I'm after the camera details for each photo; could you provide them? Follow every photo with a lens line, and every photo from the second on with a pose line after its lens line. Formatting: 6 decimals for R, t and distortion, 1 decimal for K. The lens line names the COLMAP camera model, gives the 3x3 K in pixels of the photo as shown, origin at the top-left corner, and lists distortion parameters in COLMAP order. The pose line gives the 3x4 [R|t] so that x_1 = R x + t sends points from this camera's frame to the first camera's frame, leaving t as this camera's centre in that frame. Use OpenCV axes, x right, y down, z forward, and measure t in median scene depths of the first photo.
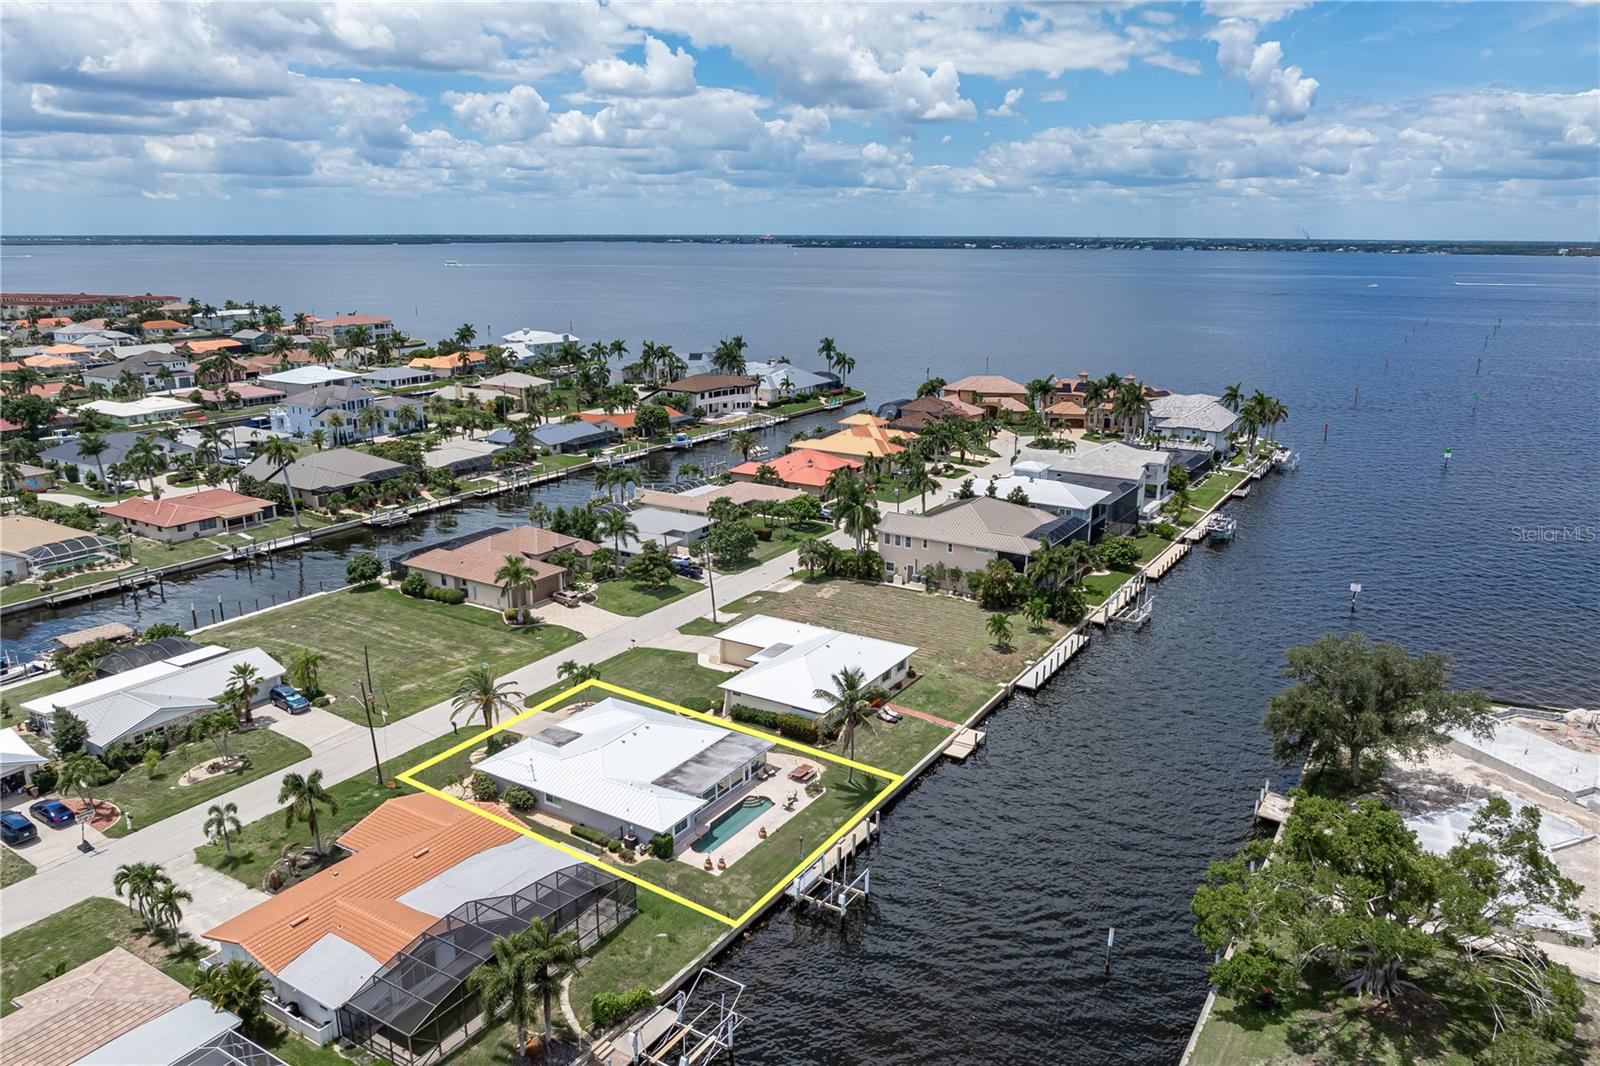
lens RADIAL K [[1133.3, 0, 810.4], [0, 1133.3, 586.5], [0, 0, 1]] dist [-0.025091, 0.007233]
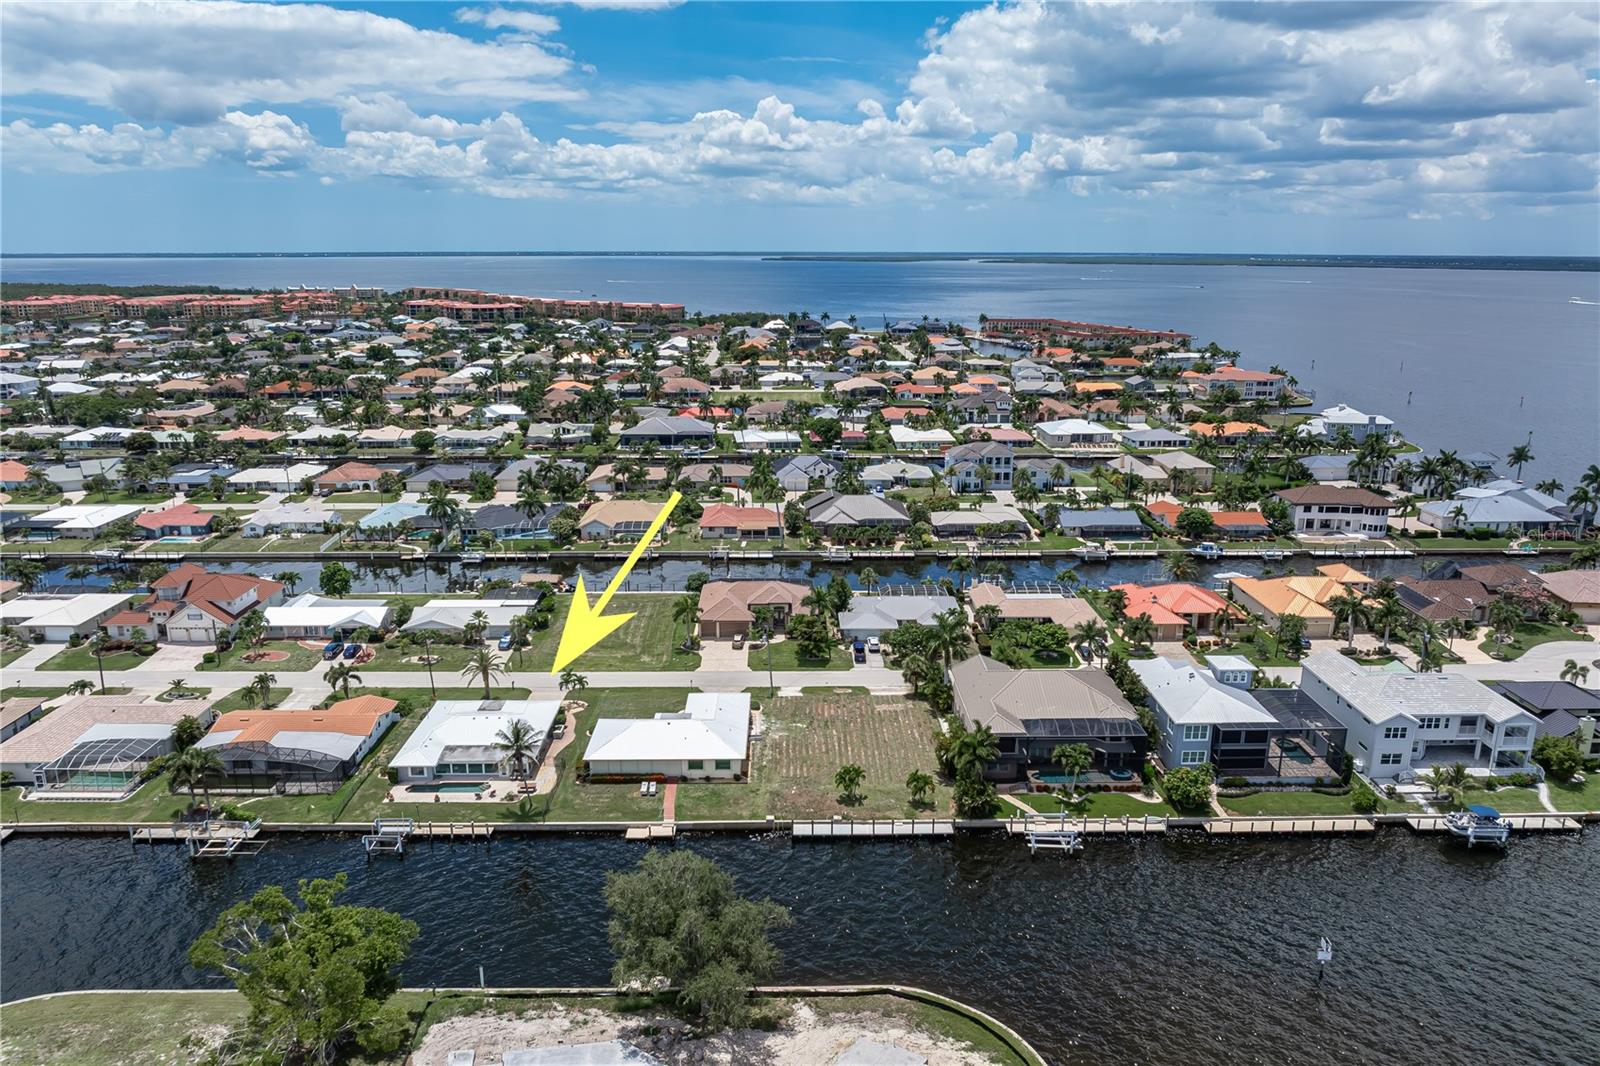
lens RADIAL K [[1133.3, 0, 782.2], [0, 1133.3, 610.1], [0, 0, 1]] dist [-0.025091, 0.007233]
pose [[0.511948, 0.255715, -0.820072, 0.713075], [-0.249461, 0.957780, 0.142924, -0.183359], [0.821997, 0.131406, 0.554125, 0.272778]]
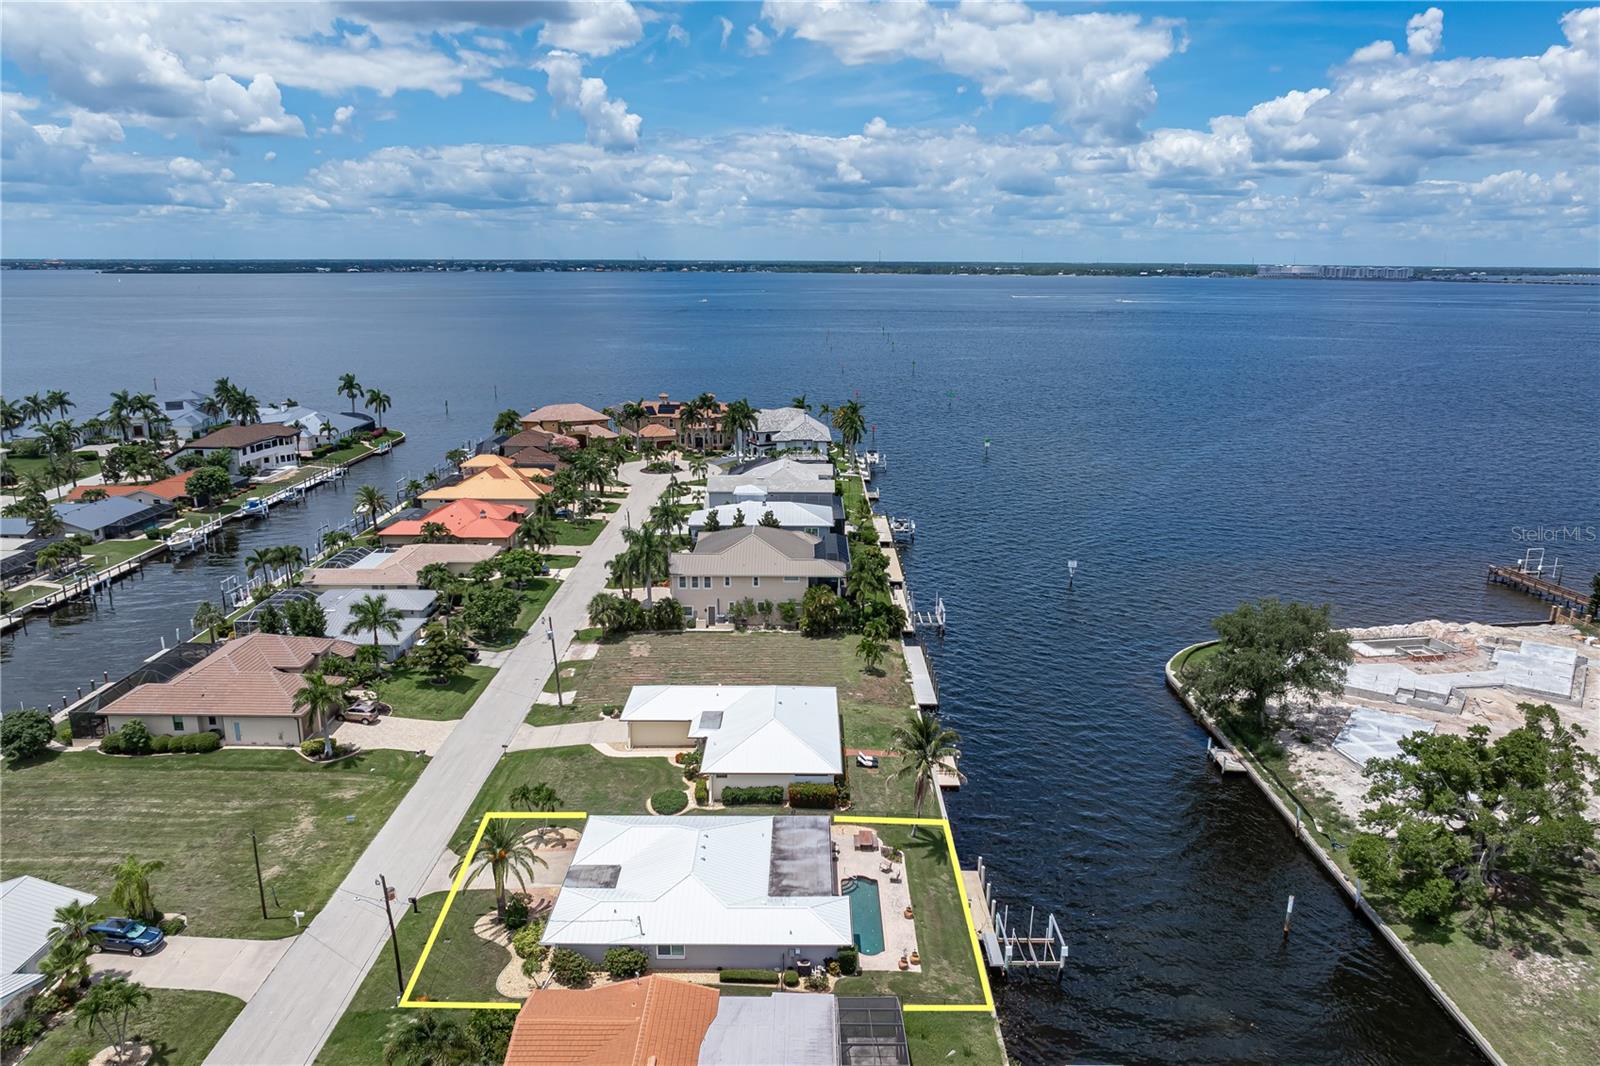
lens RADIAL K [[1133.3, 0, 818.8], [0, 1133.3, 573.4], [0, 0, 1]] dist [-0.025091, 0.007233]
pose [[0.846251, -0.141578, 0.513629, -0.281015], [0.156301, 0.987600, 0.014704, -0.040468], [-0.509342, 0.067838, 0.857886, 0.126005]]
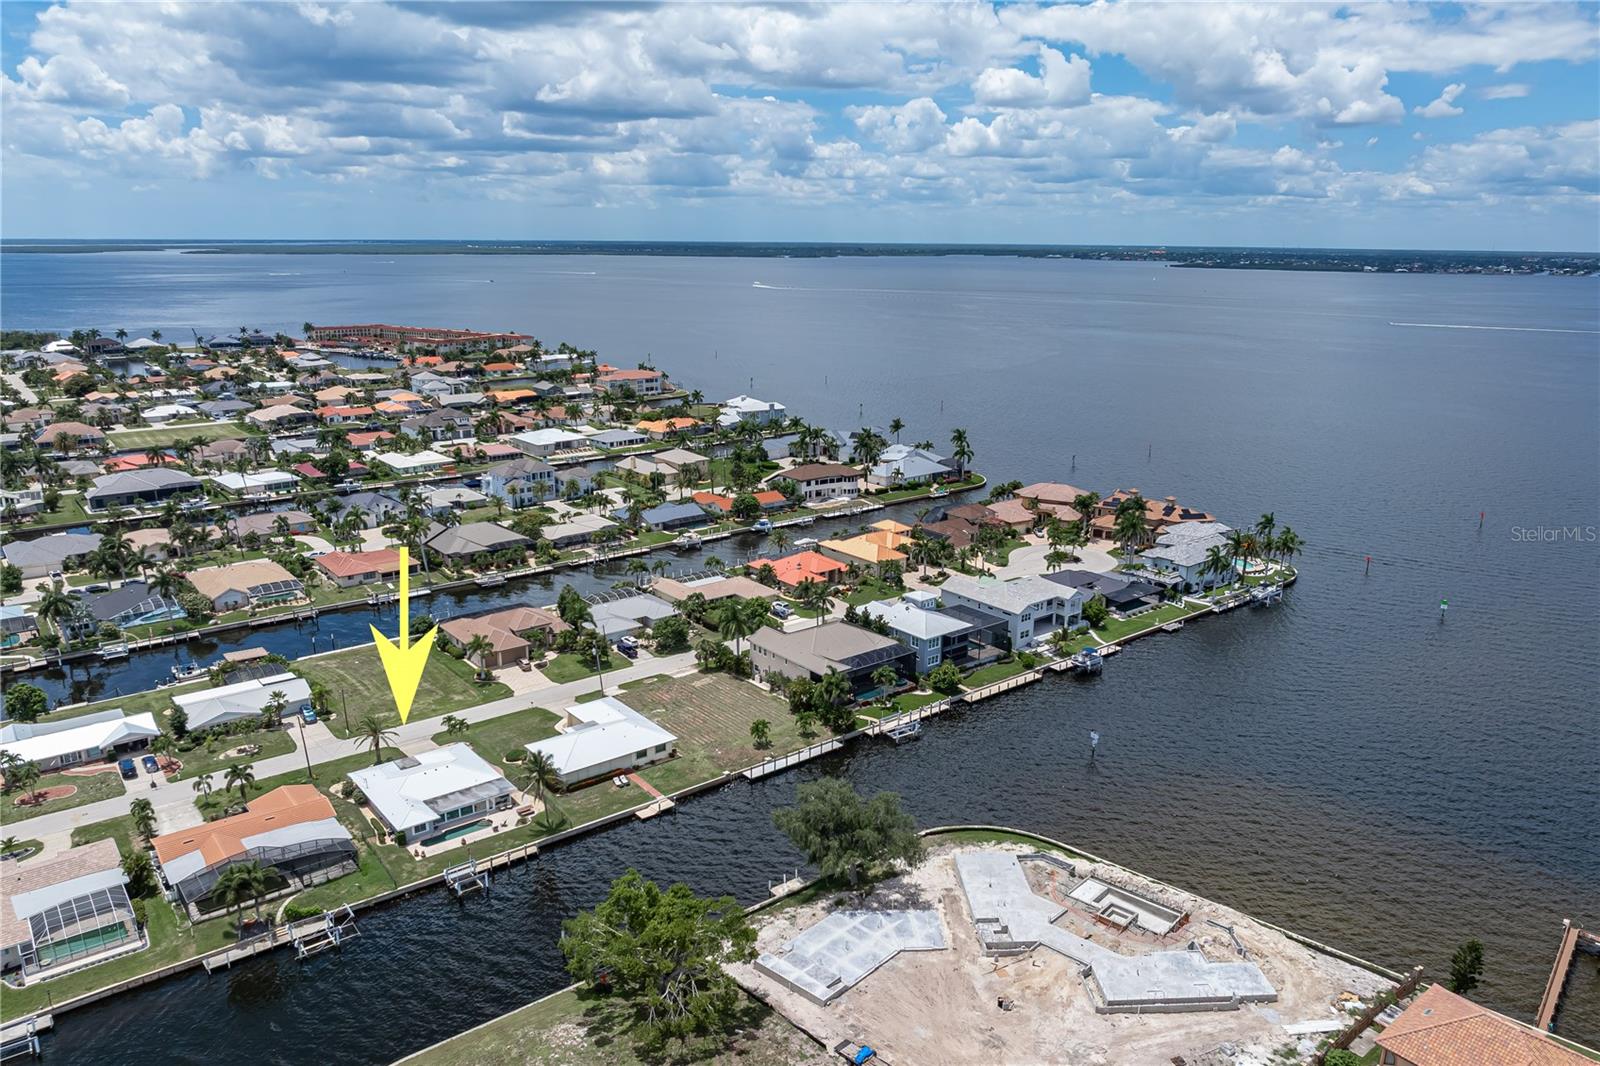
lens RADIAL K [[1133.3, 0, 796.4], [0, 1133.3, 655.9], [0, 0, 1]] dist [-0.025091, 0.007233]
pose [[0.936077, 0.123646, -0.329349, 0.493638], [-0.104503, 0.991671, 0.075280, -0.122340], [0.335914, -0.036050, 0.941202, -0.210423]]
